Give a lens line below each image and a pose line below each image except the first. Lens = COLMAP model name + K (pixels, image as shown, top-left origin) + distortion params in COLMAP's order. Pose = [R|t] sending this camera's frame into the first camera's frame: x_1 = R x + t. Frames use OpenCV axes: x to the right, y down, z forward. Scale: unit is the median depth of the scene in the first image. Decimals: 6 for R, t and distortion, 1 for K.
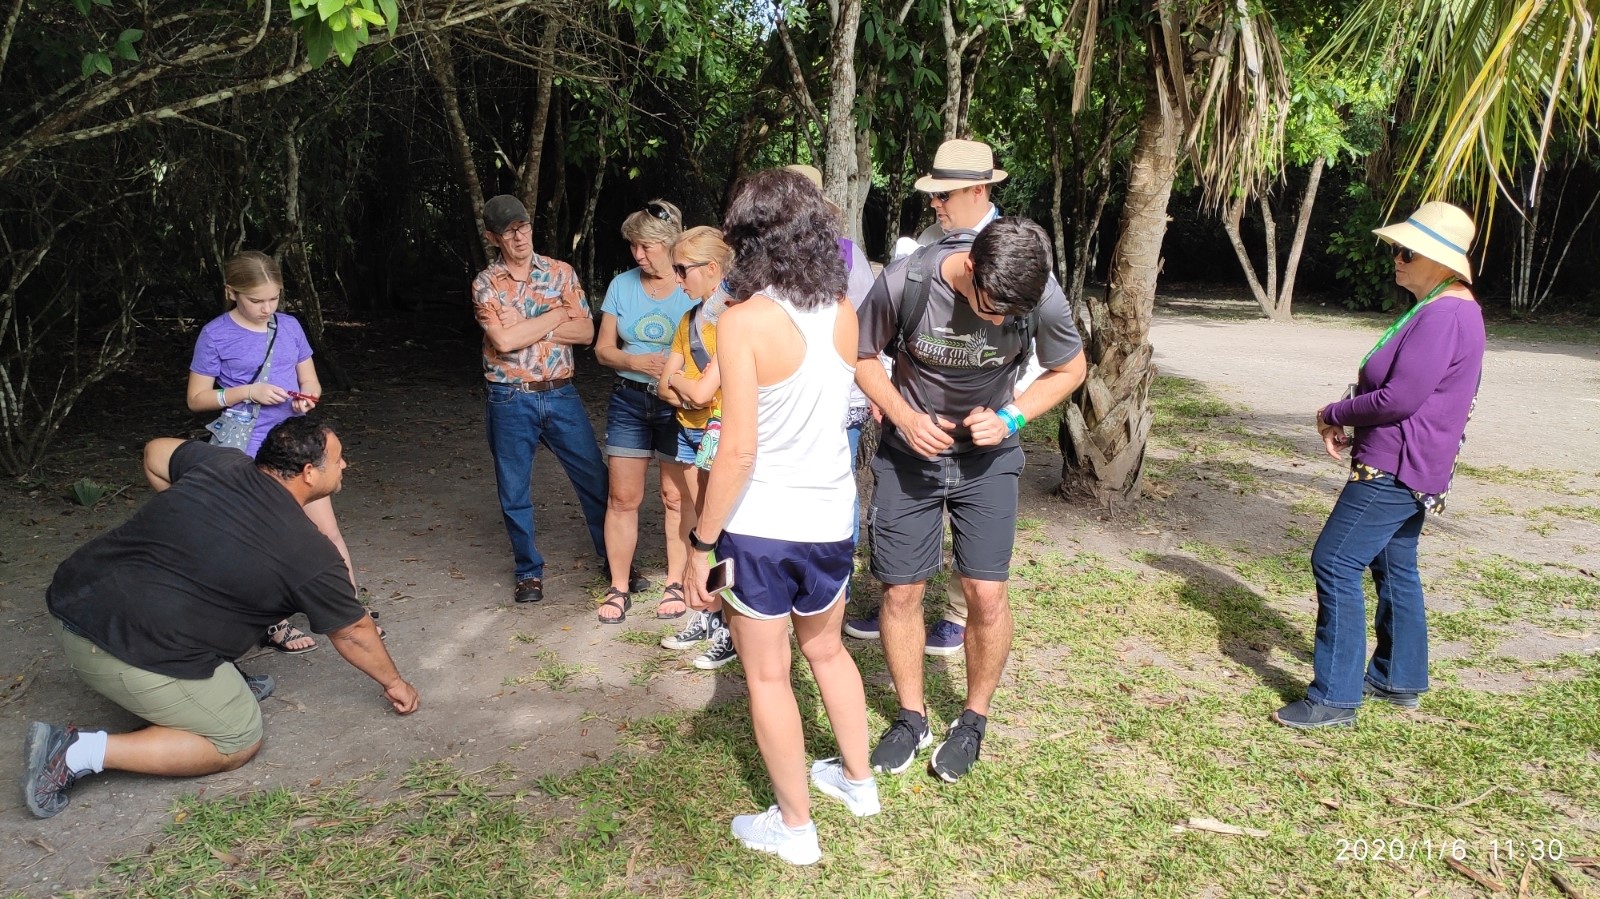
lens RADIAL K [[1195.5, 0, 801.4], [0, 1195.5, 459.4], [0, 0, 1]] dist [0.091721, -0.122322]
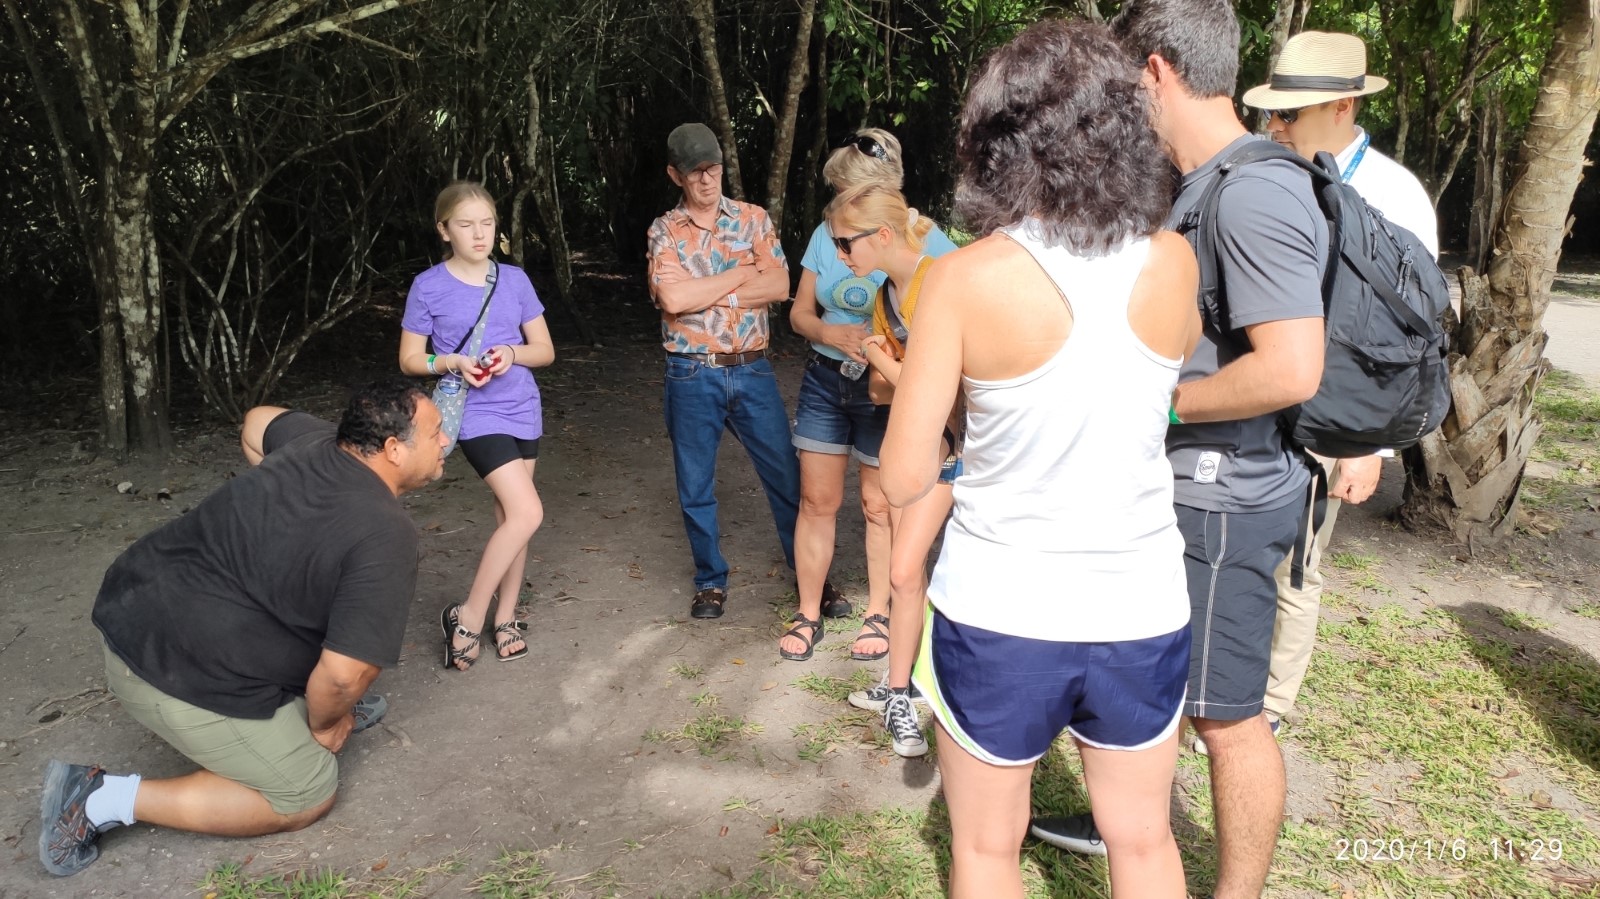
lens RADIAL K [[1195.5, 0, 805.5], [0, 1195.5, 454.0], [0, 0, 1]] dist [0.091721, -0.122322]
pose [[0.974300, 0.059923, -0.217138, 0.014420], [-0.053734, 0.997966, 0.034303, -0.027770], [0.218752, -0.021754, 0.975538, 0.213635]]
